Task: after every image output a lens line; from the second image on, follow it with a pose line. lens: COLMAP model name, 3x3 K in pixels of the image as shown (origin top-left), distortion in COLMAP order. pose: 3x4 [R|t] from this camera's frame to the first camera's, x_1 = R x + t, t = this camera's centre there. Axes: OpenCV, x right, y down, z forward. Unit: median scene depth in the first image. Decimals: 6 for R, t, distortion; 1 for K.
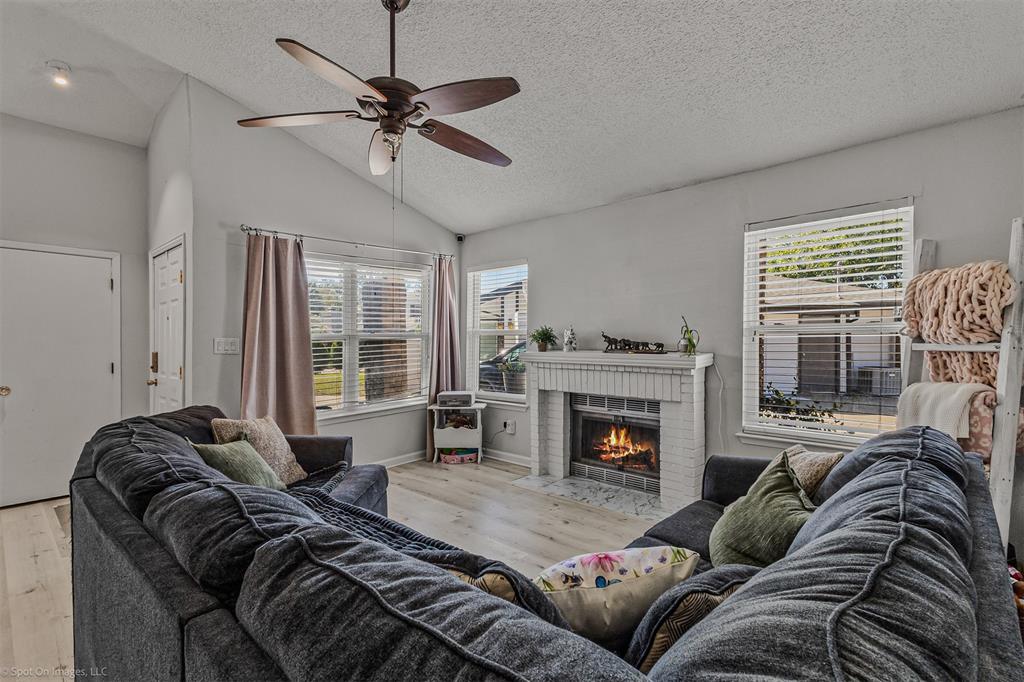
lens RADIAL K [[465.9, 0, 511.0], [0, 465.9, 344.3], [0, 0, 1]] dist [0.011616, -0.001342]
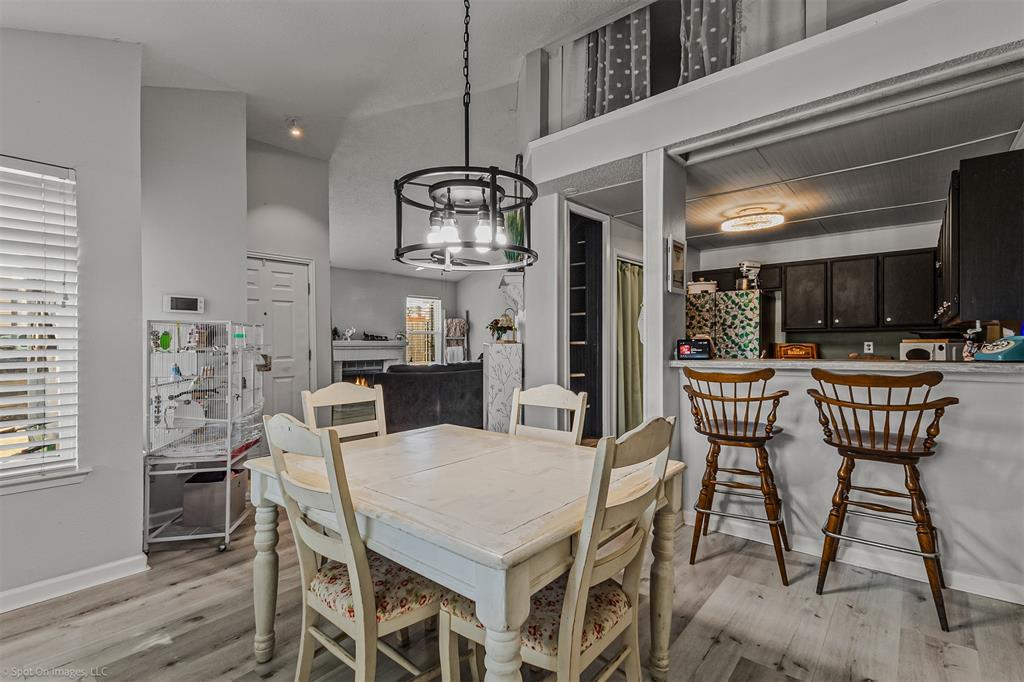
lens RADIAL K [[465.9, 0, 512.5], [0, 465.9, 342.5], [0, 0, 1]] dist [0.011616, -0.001342]
pose [[-0.027687, -0.003519, 0.999610, -1.941615], [0.002915, 0.999989, 0.003601, 0.020199], [-0.999612, 0.003014, -0.027676, 0.366109]]
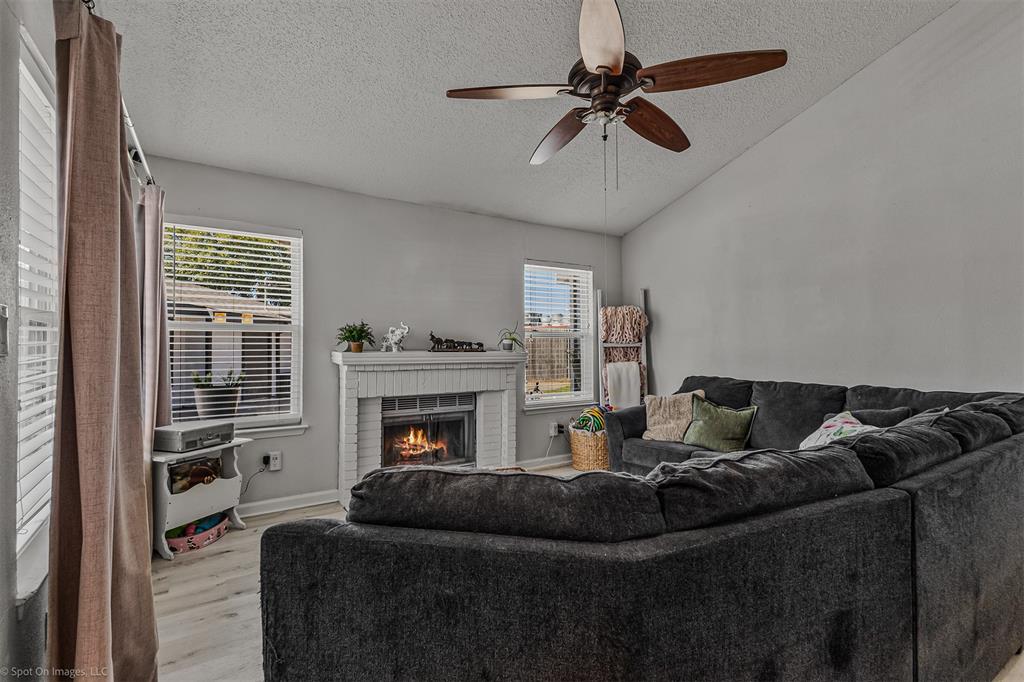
lens RADIAL K [[465.9, 0, 514.1], [0, 465.9, 340.7], [0, 0, 1]] dist [0.011616, -0.001342]
pose [[0.268991, 0.016814, 0.962996, -0.708973], [0.010155, 0.999743, -0.020292, 0.015654], [-0.963089, 0.015238, 0.268751, 0.546909]]
